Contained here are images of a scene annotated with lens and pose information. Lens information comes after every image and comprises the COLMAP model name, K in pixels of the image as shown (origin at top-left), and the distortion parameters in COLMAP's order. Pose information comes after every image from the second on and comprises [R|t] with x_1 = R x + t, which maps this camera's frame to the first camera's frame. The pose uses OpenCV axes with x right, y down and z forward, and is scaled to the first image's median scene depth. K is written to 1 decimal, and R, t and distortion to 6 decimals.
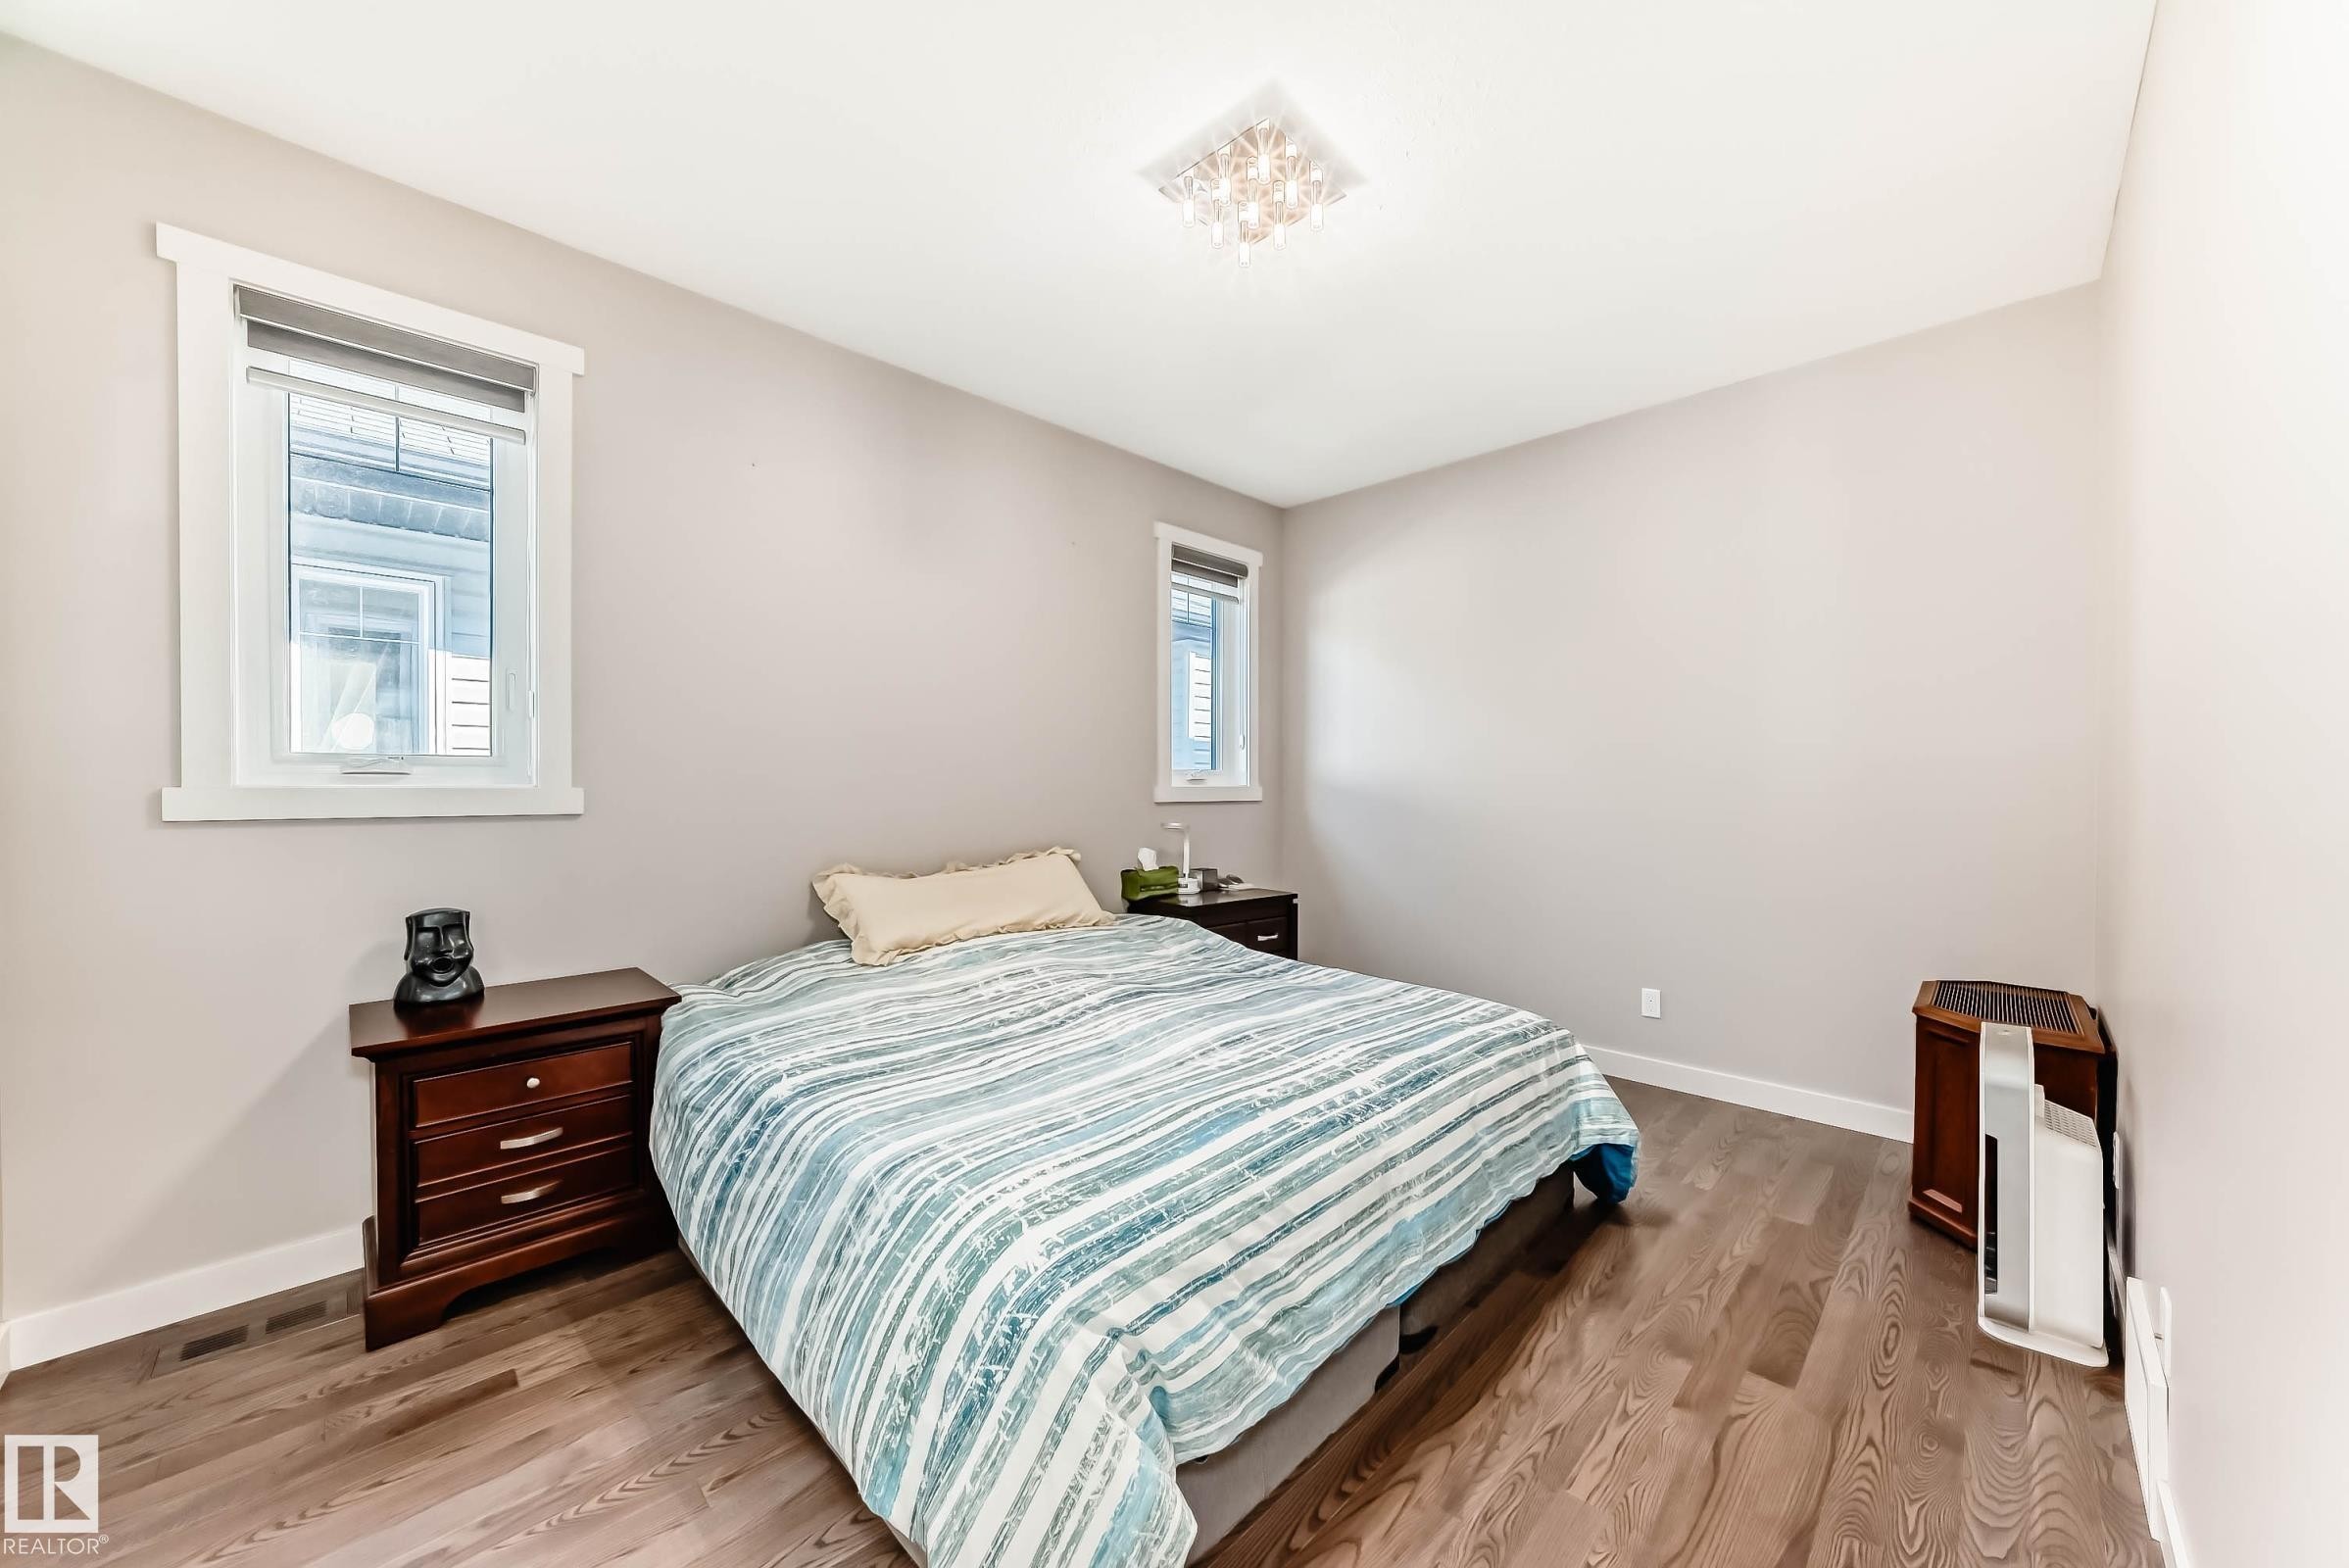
lens RADIAL K [[847.0, 0, 1176.5], [0, 847.0, 789.5], [0, 0, 1]] dist [-0.020140, 0.000094]
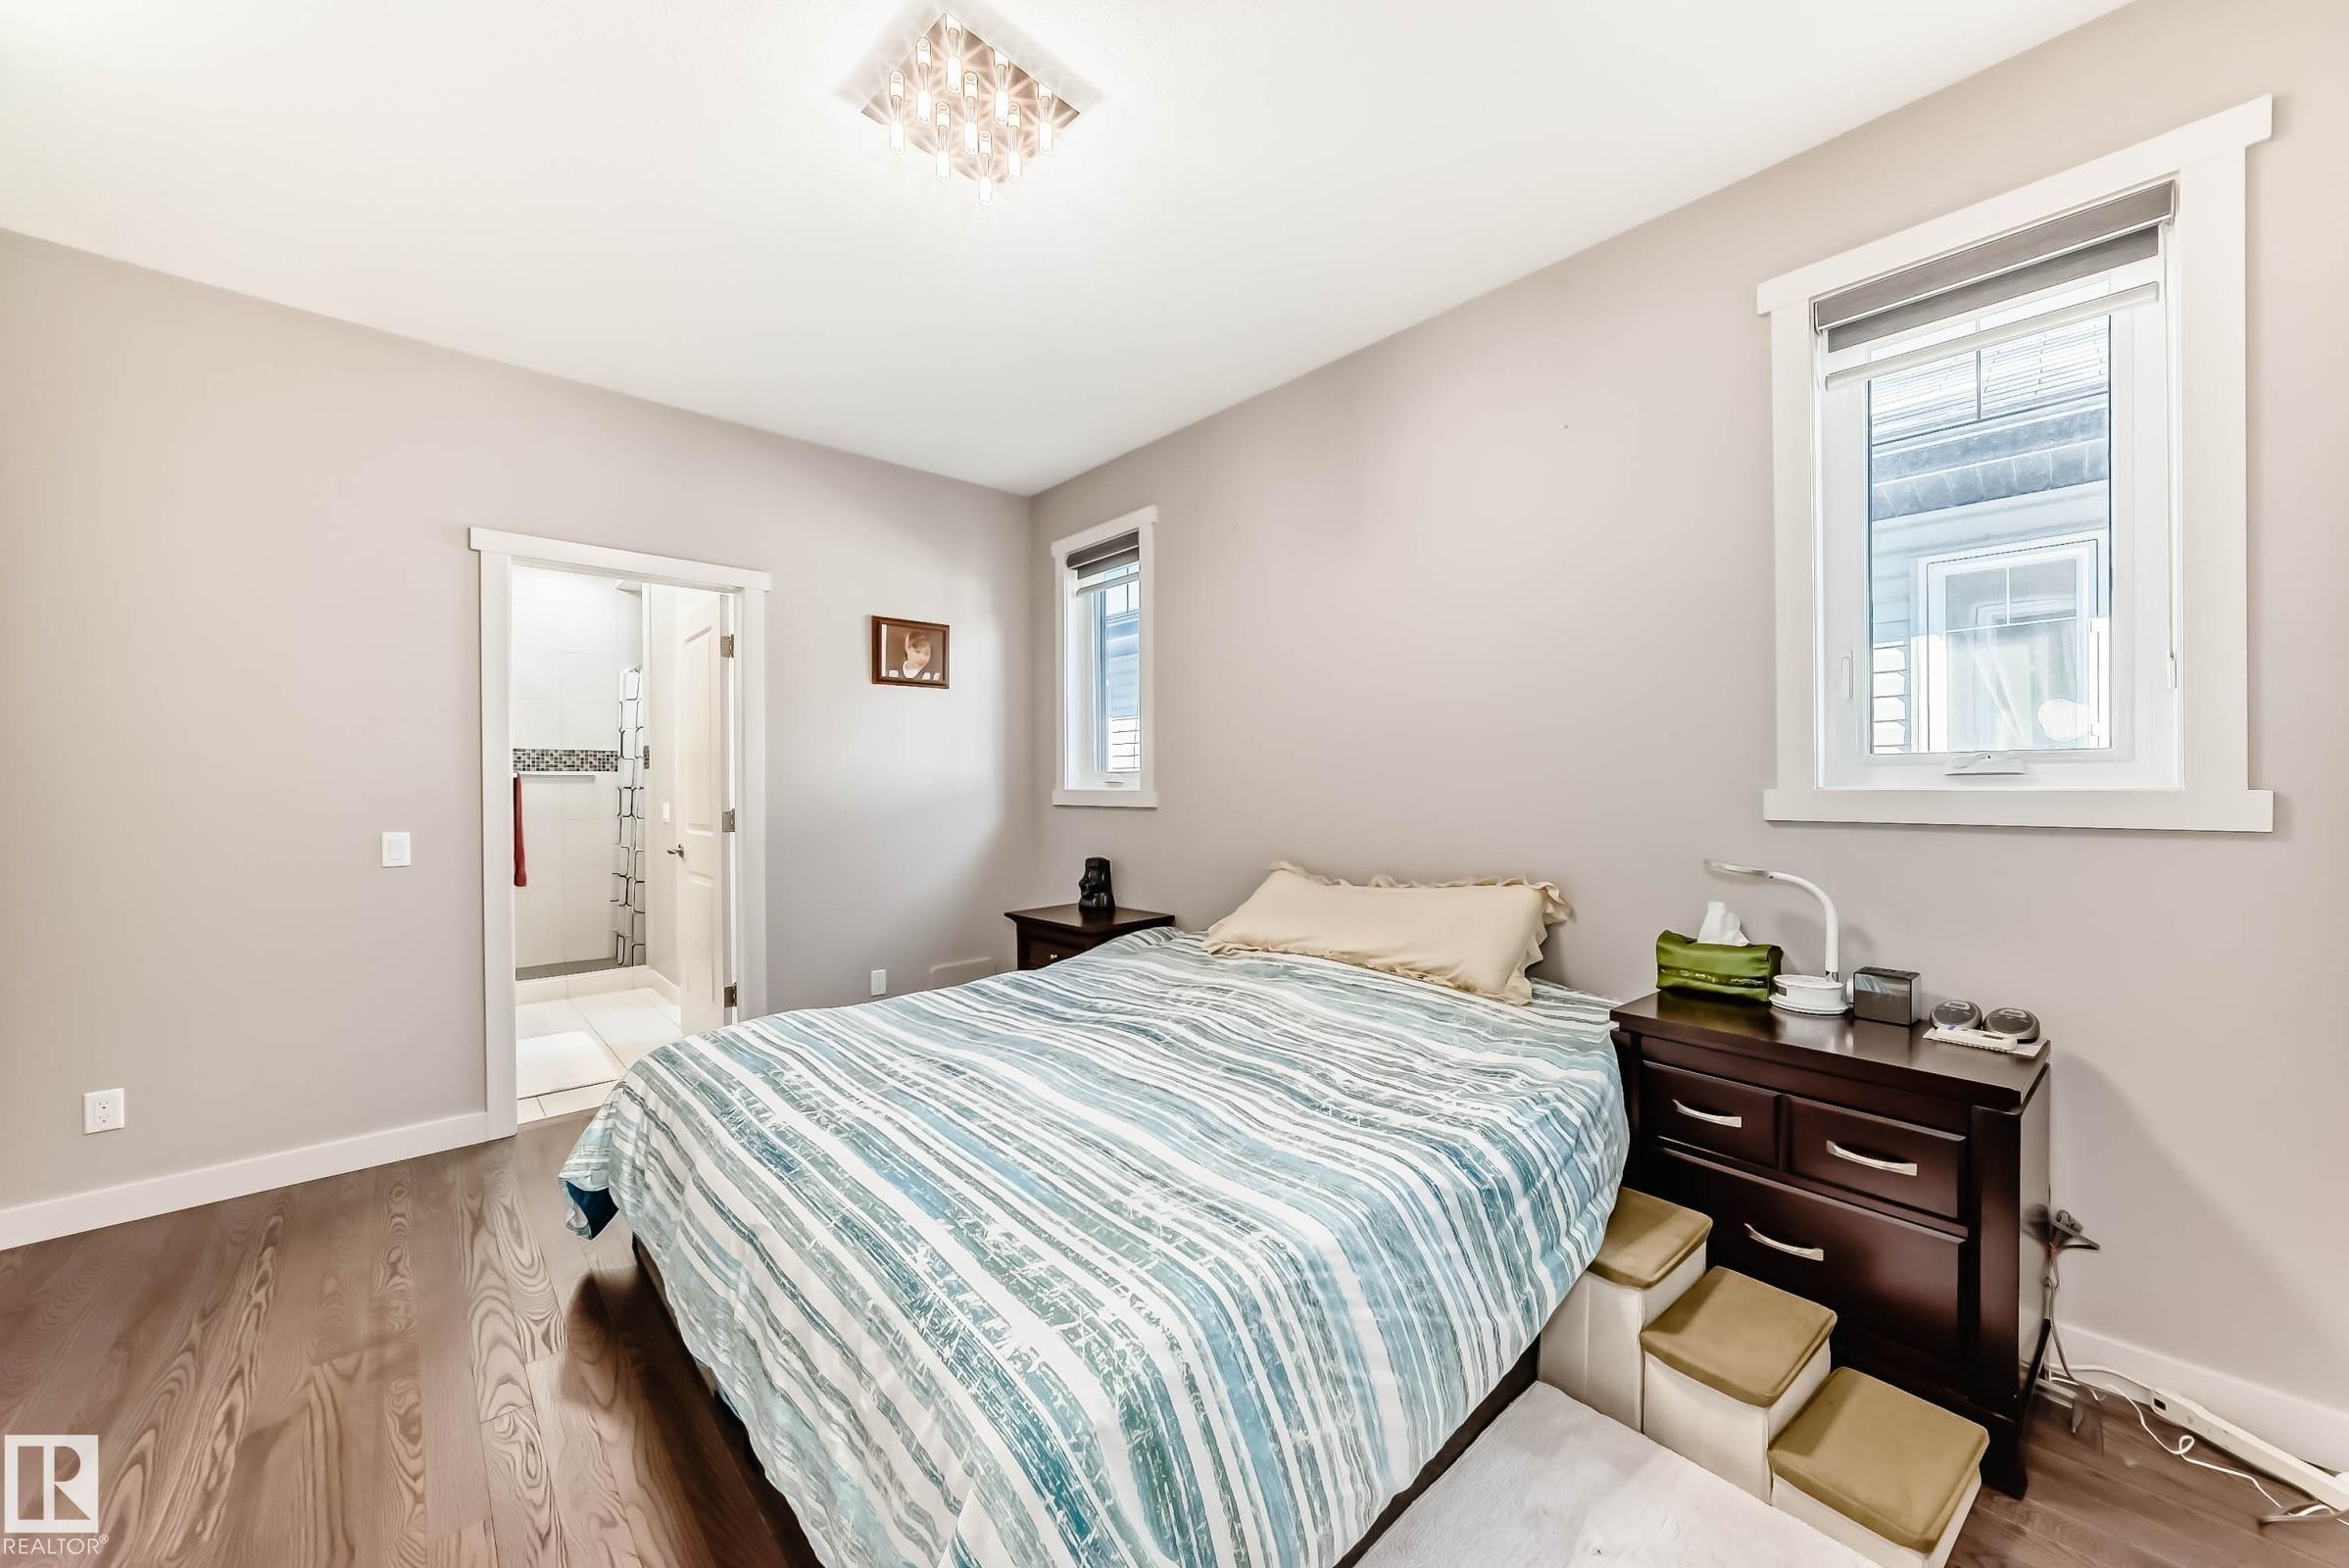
lens RADIAL K [[847.0, 0, 1178.4], [0, 847.0, 775.8], [0, 0, 1]] dist [-0.020140, 0.000094]
pose [[-0.032168, -0.016379, -0.999348, 0.991268], [-0.002714, 0.999863, -0.016301, -0.006541], [0.999479, 0.002188, -0.032208, 1.288488]]
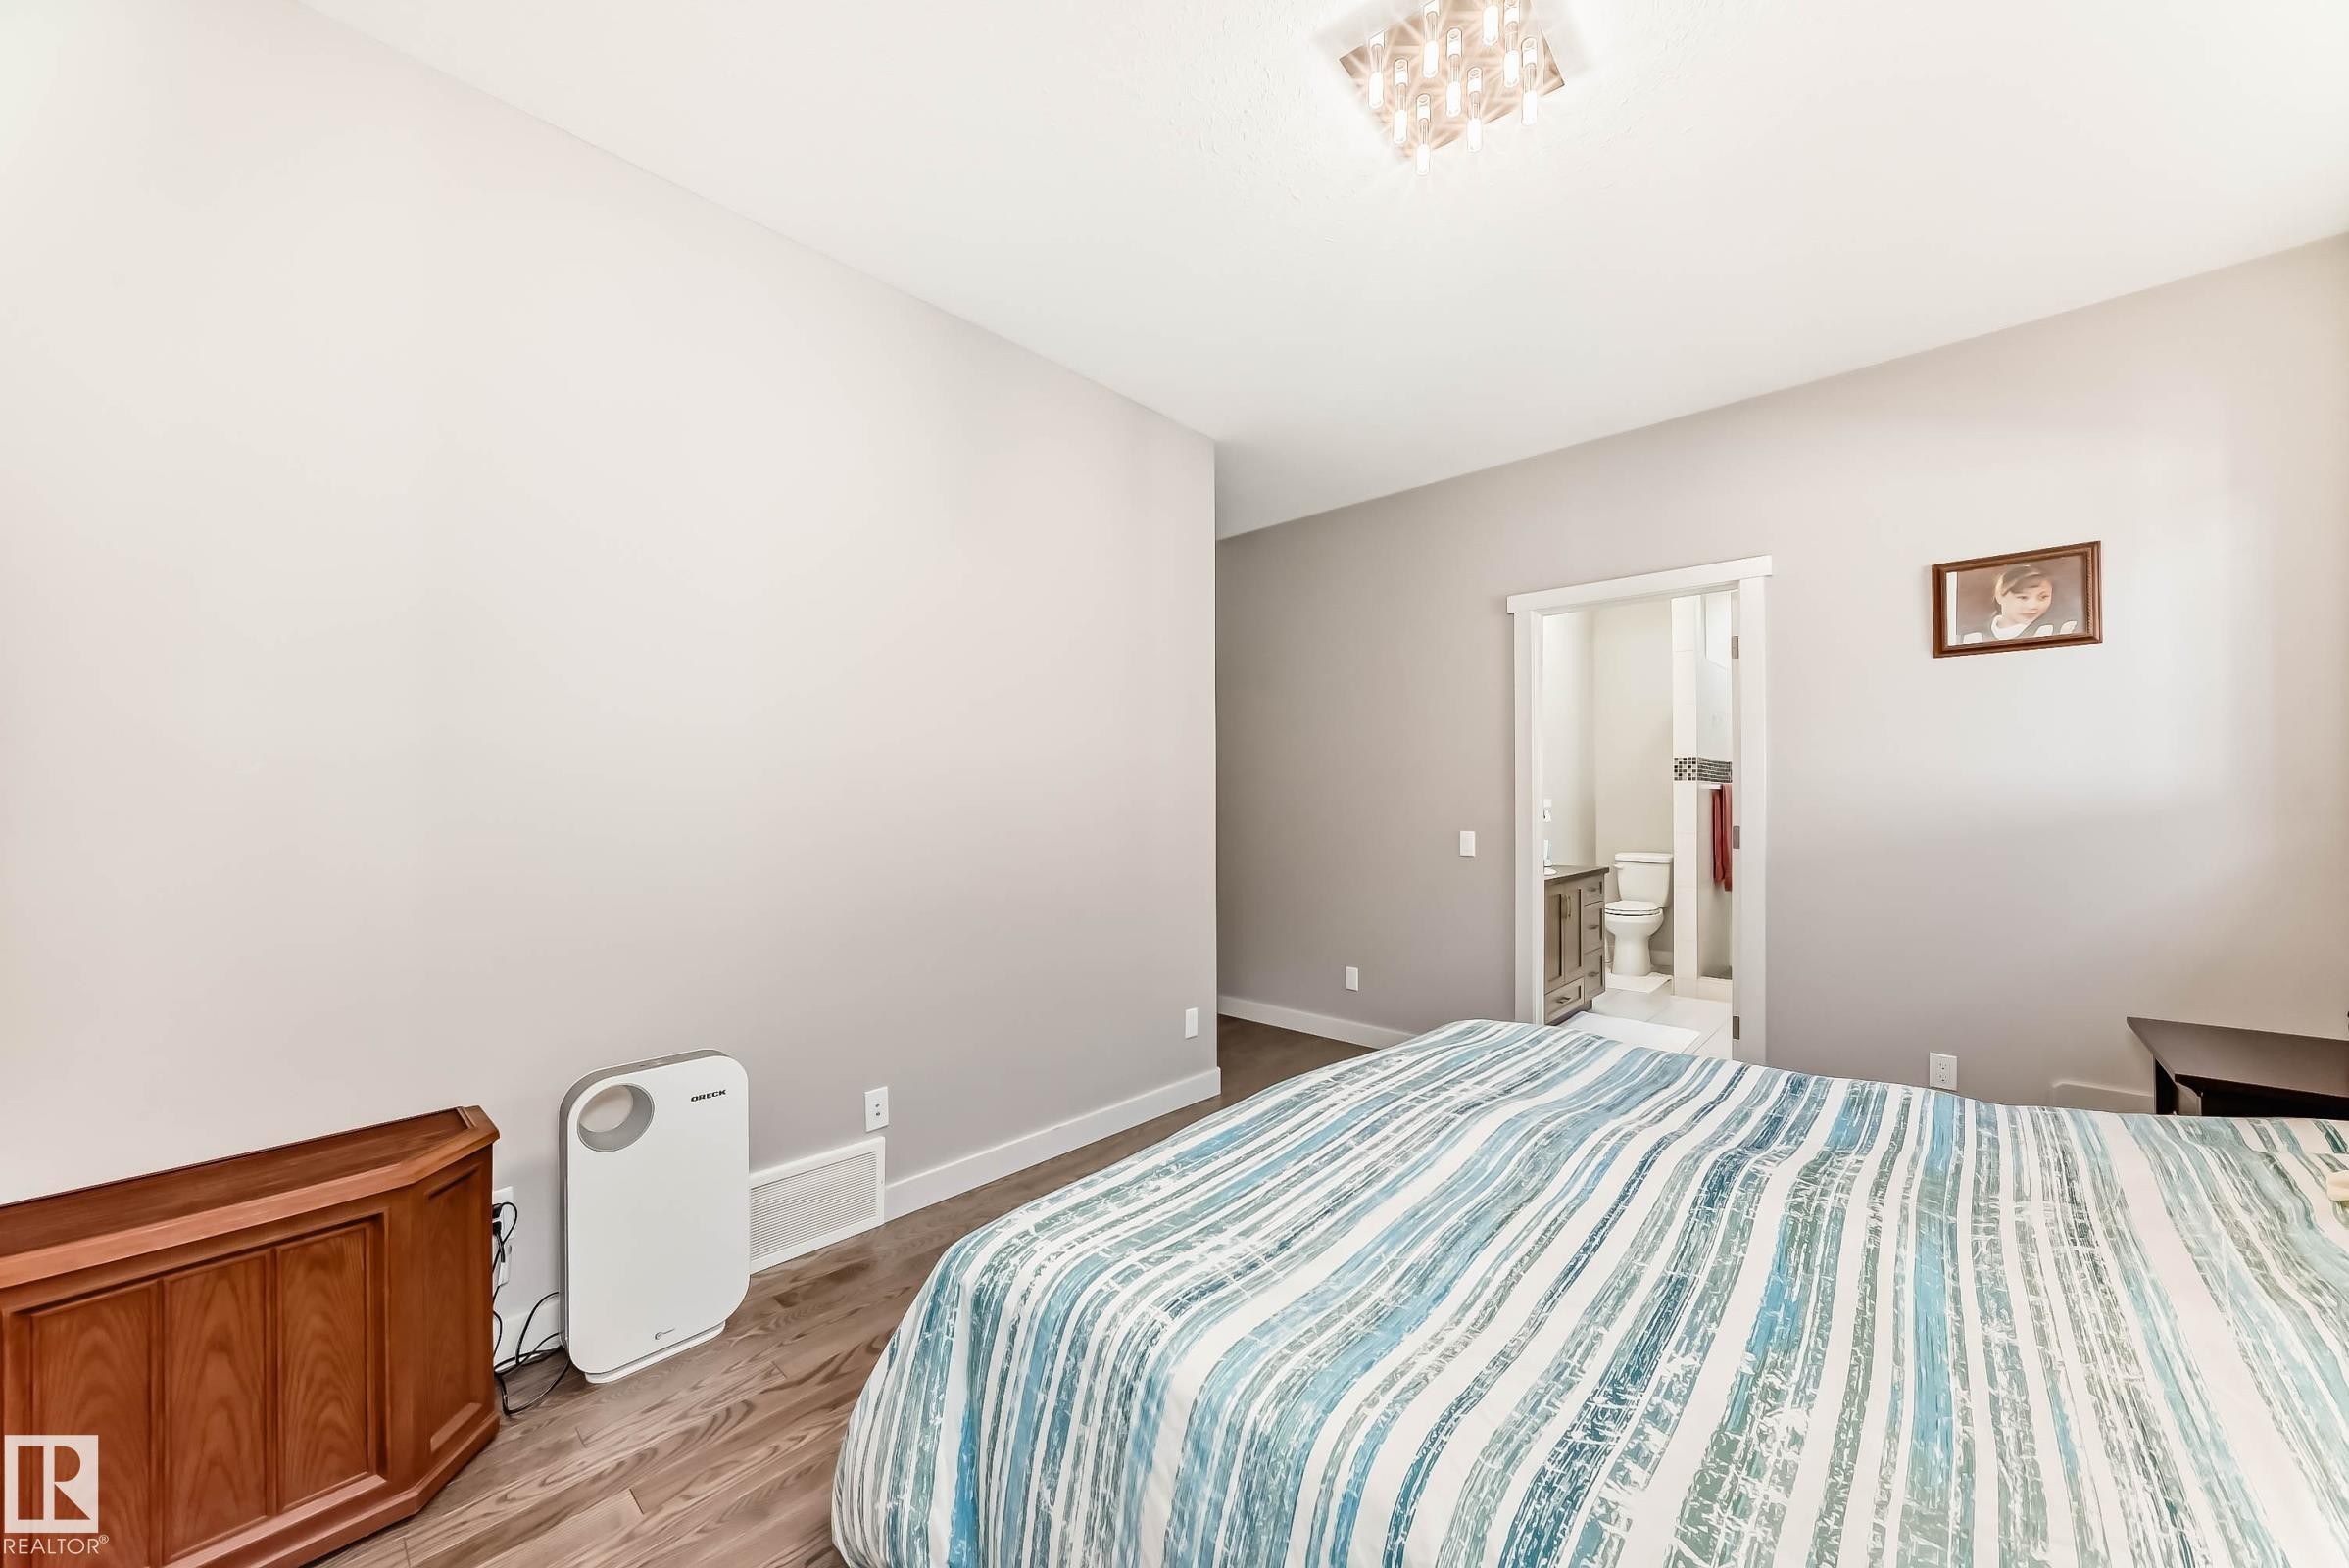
lens RADIAL K [[820.1, 0, 1188.3], [0, 820.1, 797.7], [0, 0, 1]] dist [-0.000789, 0.000063]
pose [[-0.998258, 0.004624, -0.058825, 0.145621], [0.004314, 0.999976, 0.005392, -0.034000], [0.058849, 0.005129, -0.998254, 2.090315]]
